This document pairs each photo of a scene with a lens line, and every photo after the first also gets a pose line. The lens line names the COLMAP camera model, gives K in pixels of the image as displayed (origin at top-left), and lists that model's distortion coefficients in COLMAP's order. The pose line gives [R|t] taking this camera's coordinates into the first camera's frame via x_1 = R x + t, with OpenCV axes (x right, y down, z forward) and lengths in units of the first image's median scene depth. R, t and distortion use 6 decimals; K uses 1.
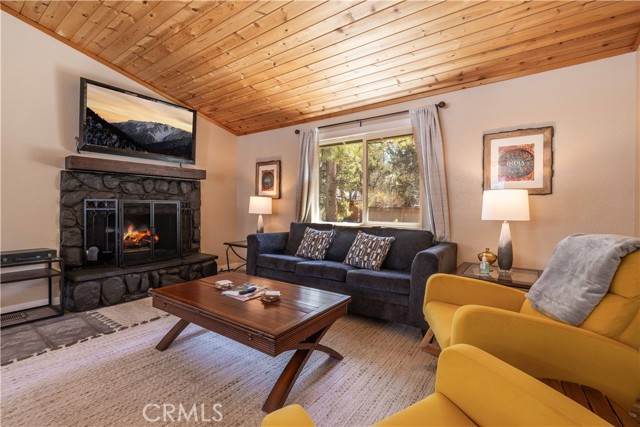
lens RADIAL K [[283.4, 0, 318.5], [0, 283.4, 209.1], [0, 0, 1]] dist [0.002365, 0.000058]
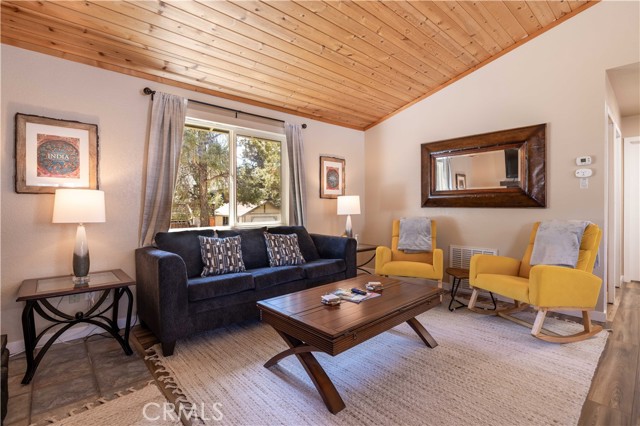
lens RADIAL K [[302.9, 0, 318.9], [0, 302.9, 212.1], [0, 0, 1]] dist [-0.005191, -0.000261]
pose [[0.231637, -0.023345, 0.972522, -0.741368], [0.013296, 0.999695, 0.020831, -0.008515], [-0.972711, 0.008105, 0.231877, 0.525727]]
